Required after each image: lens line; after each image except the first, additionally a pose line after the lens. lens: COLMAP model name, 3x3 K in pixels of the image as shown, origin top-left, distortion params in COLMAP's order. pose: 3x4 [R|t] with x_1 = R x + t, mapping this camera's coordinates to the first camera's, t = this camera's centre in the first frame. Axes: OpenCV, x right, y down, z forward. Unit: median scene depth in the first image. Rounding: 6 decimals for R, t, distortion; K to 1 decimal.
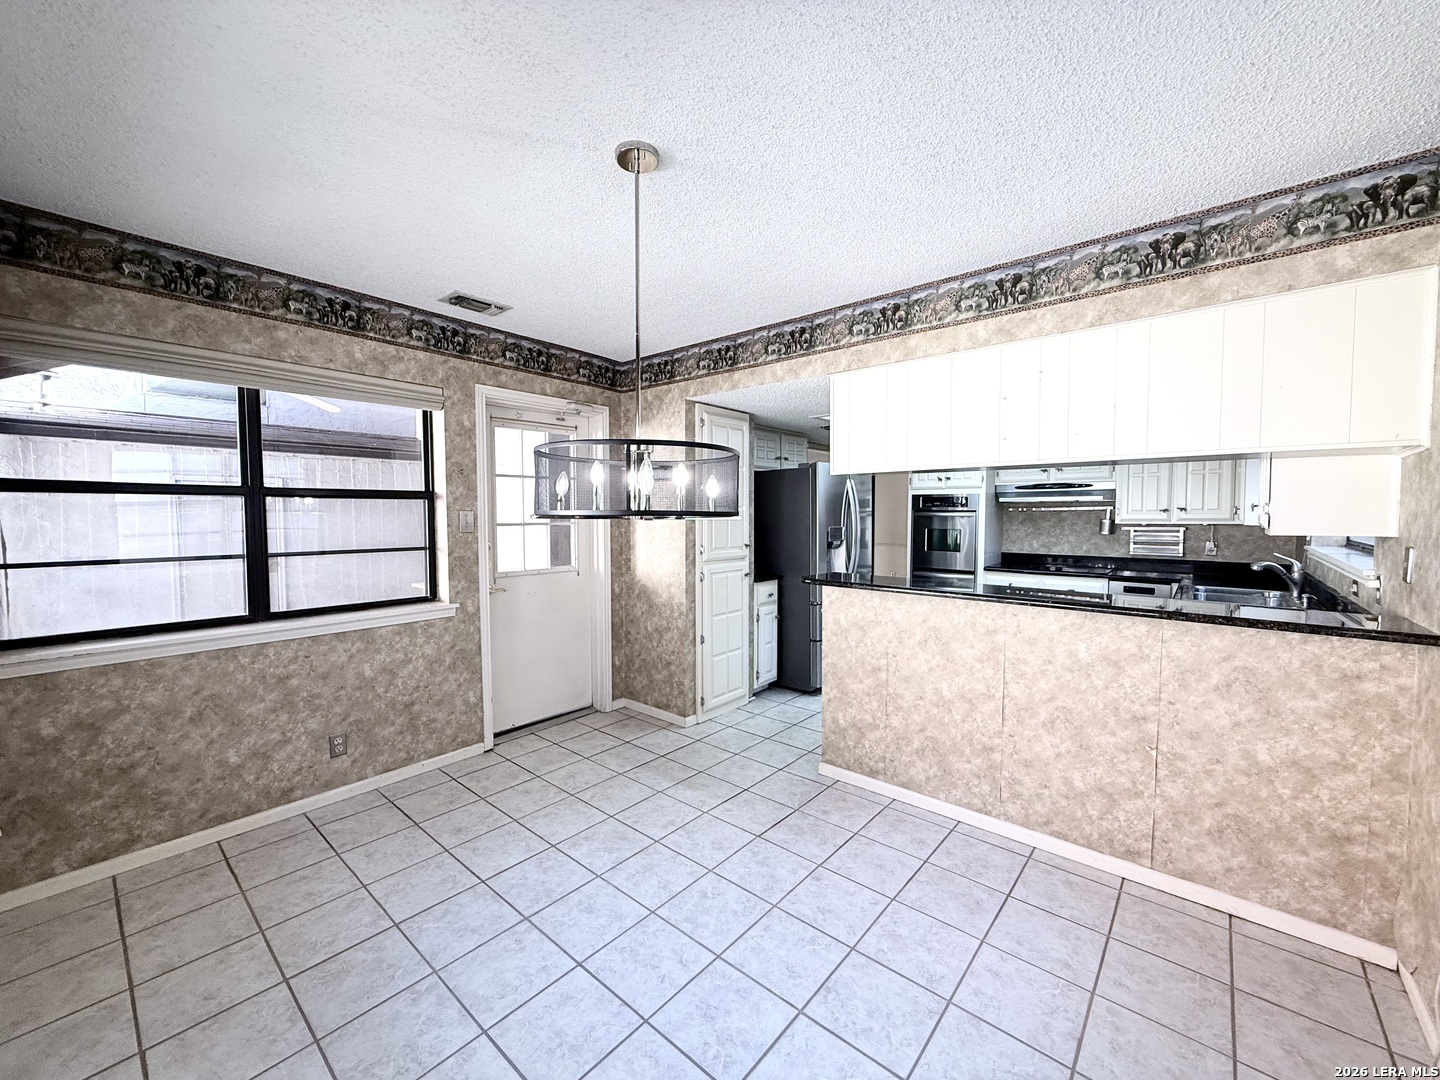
lens RADIAL K [[572.3, 0, 719.3], [0, 572.3, 540.8], [0, 0, 1]] dist [0.001715, -0.000835]
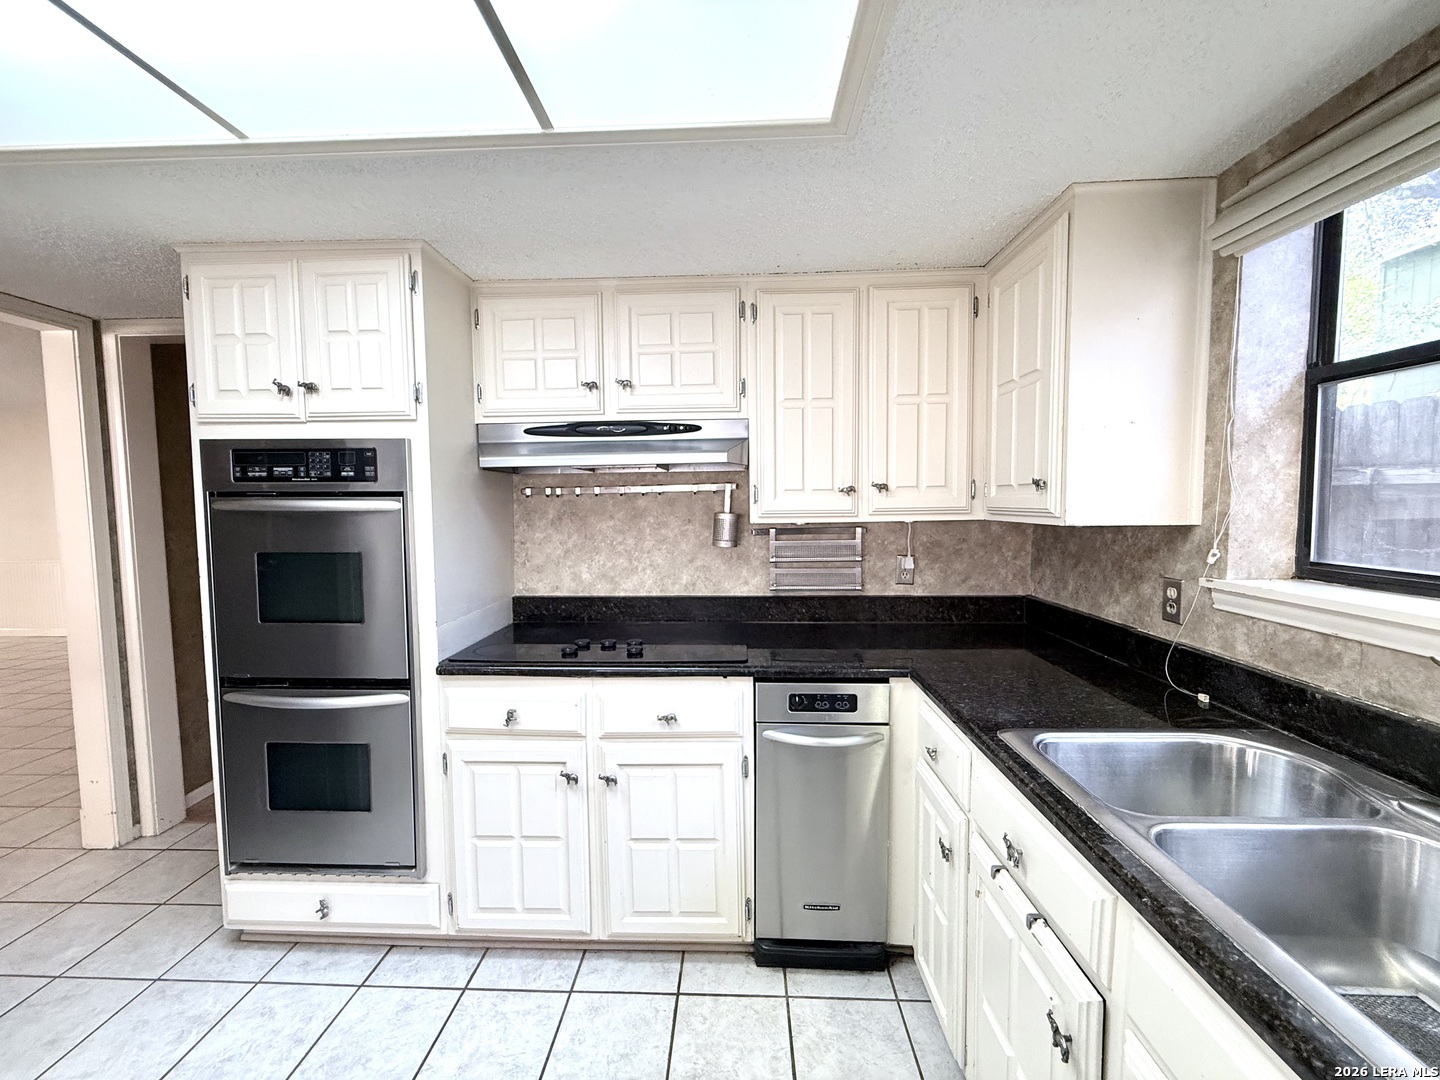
lens RADIAL K [[572.3, 0, 718.4], [0, 572.3, 546.6], [0, 0, 1]] dist [0.001715, -0.000835]
pose [[0.781646, -0.058044, 0.621015, 0.442719], [0.039733, 0.998272, 0.043294, -0.033803], [-0.622455, -0.009166, 0.782602, 0.733362]]
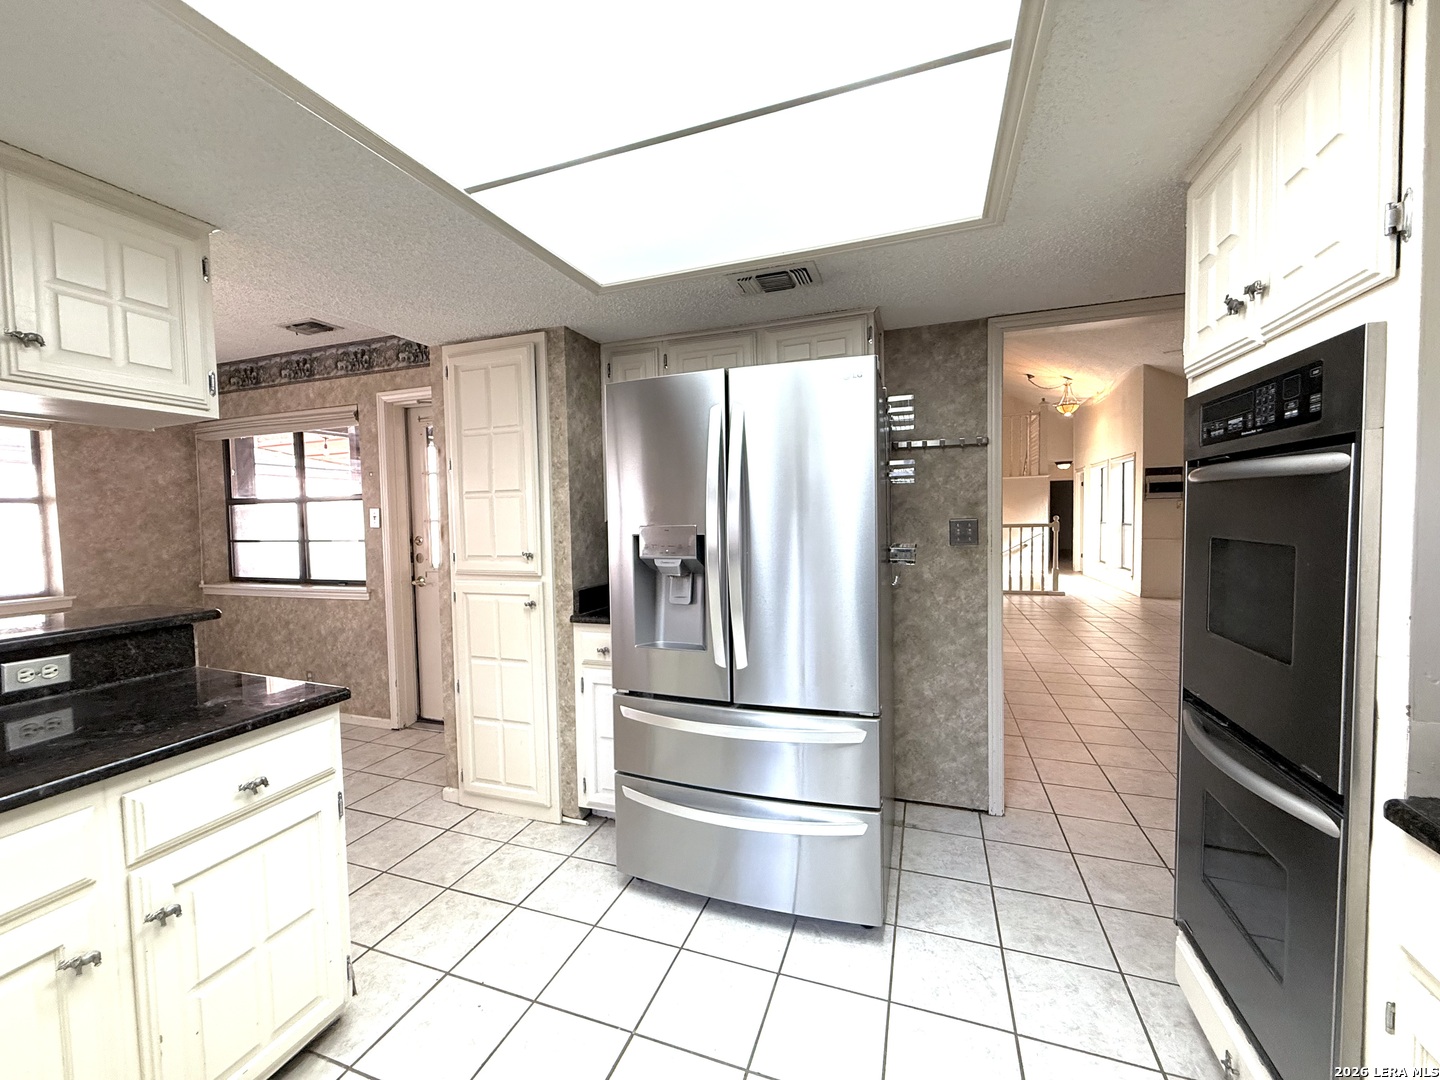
lens RADIAL K [[572.3, 0, 720.8], [0, 572.3, 541.6], [0, 0, 1]] dist [0.001715, -0.000835]
pose [[0.362180, 0.032374, -0.931546, 0.616089], [-0.026924, 0.999343, 0.024263, -0.024035], [0.931719, 0.016294, 0.362814, 0.886291]]
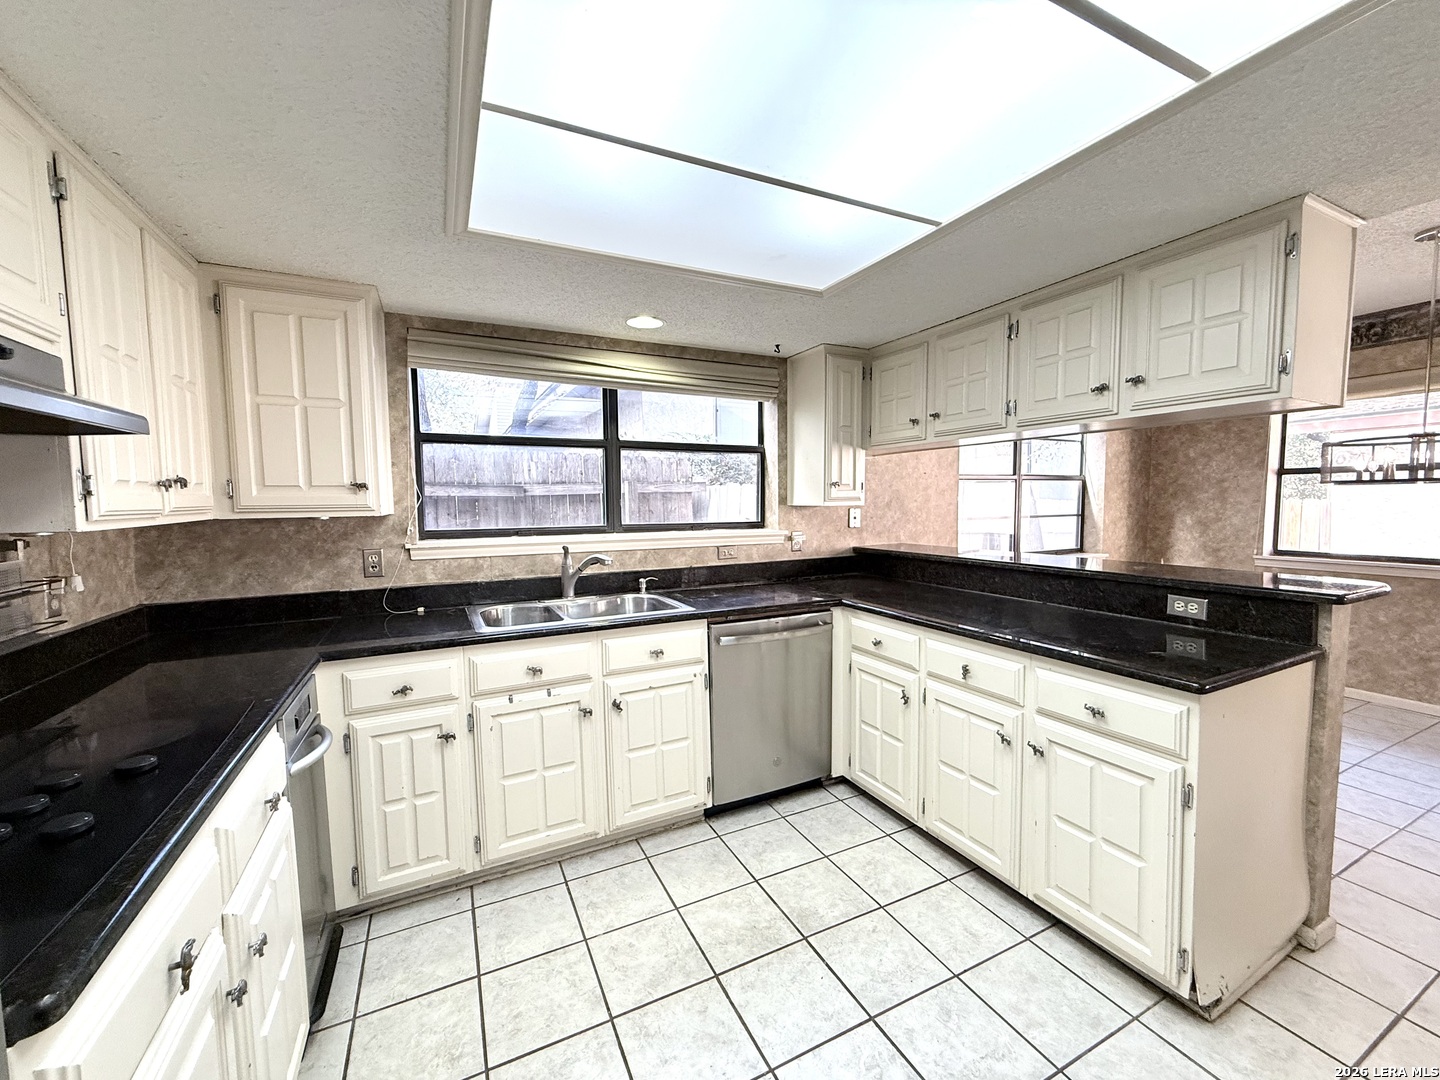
lens RADIAL K [[572.3, 0, 730.2], [0, 572.3, 539.9], [0, 0, 1]] dist [0.001715, -0.000835]
pose [[-0.919938, -0.014227, 0.391807, 0.345043], [0.033593, 0.992806, 0.114924, -0.048553], [-0.390623, 0.118884, -0.912842, 1.185812]]
